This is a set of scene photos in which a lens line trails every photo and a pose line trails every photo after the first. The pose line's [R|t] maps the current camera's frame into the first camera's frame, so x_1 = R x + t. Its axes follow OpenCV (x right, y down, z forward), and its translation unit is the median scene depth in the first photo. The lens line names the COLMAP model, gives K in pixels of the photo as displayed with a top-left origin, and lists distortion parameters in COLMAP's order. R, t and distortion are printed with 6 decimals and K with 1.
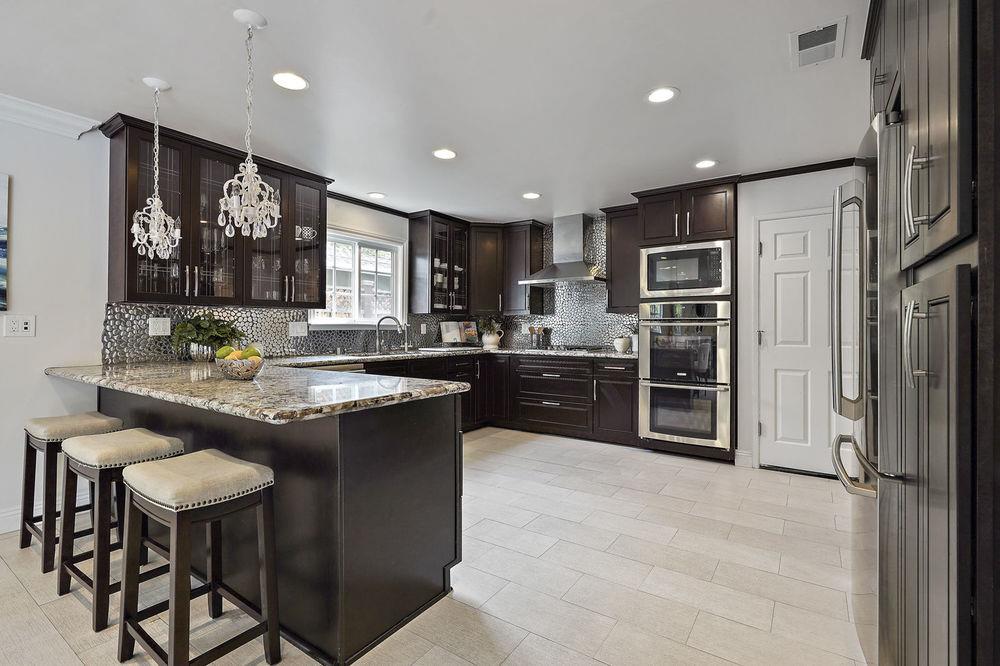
lens RADIAL K [[457.9, 0, 498.4], [0, 457.9, 329.5], [0, 0, 1]] dist [-0.003104, 0.002337]
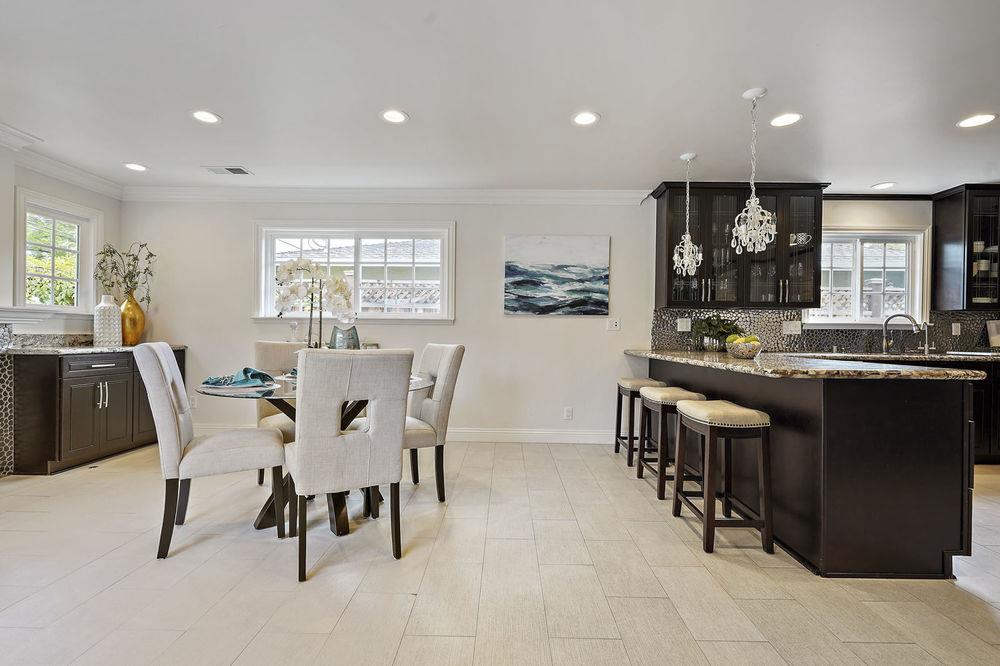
lens RADIAL K [[457.9, 0, 504.2], [0, 457.9, 336.3], [0, 0, 1]] dist [-0.003104, 0.002337]
pose [[0.559775, 0.004775, -0.828631, 0.111376], [-0.011090, 0.999937, -0.001730, 0.038417], [0.828570, 0.010158, 0.559793, -0.241068]]
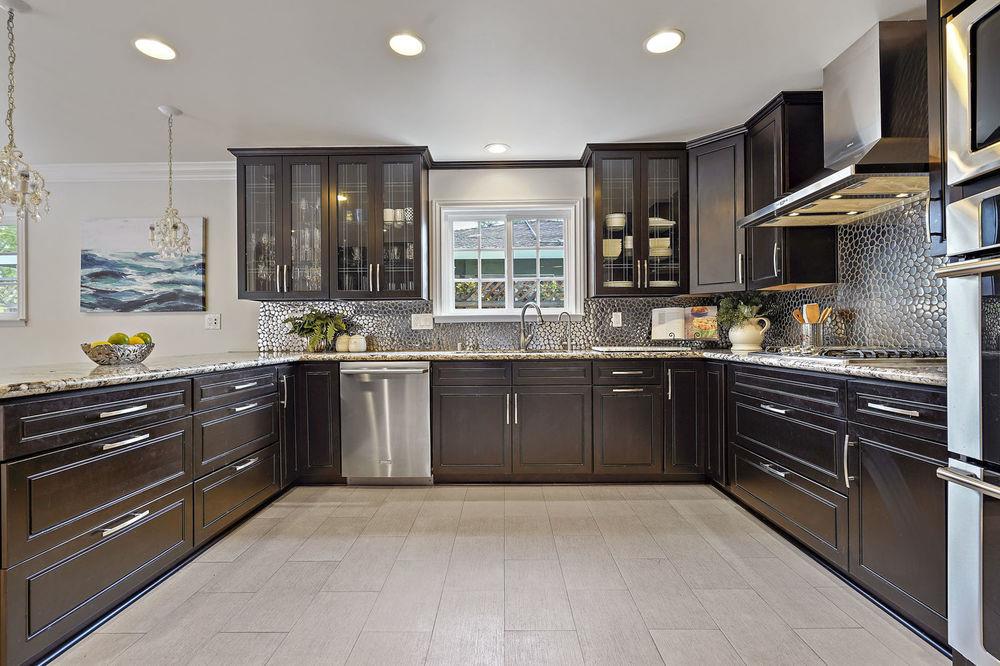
lens RADIAL K [[457.9, 0, 504.0], [0, 457.9, 334.0], [0, 0, 1]] dist [-0.003104, 0.002337]
pose [[0.561273, -0.007594, -0.827596, 0.553853], [0.008567, 0.999958, -0.003365, 0.037442], [0.827586, -0.005202, 0.561314, 0.822696]]
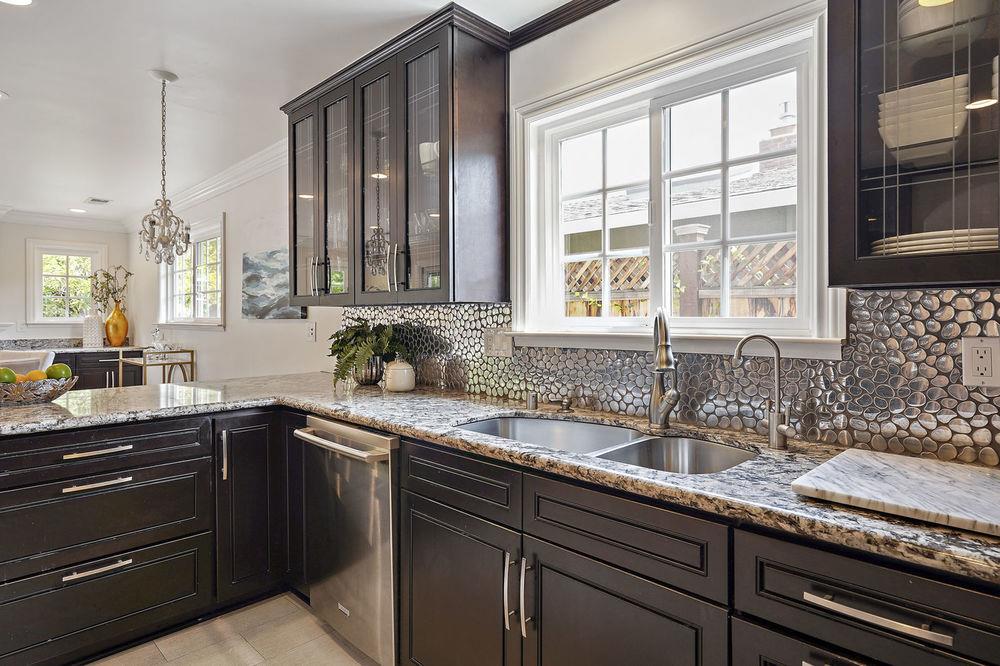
lens RADIAL K [[554.0, 0, 498.1], [0, 554.0, 320.5], [0, 0, 1]] dist [0.008347, 0.000981]
pose [[-0.172984, 0.001619, -0.984923, 0.197202], [-0.002353, 0.999995, 0.002057, -0.034273], [0.984922, 0.002674, -0.172979, 1.466417]]
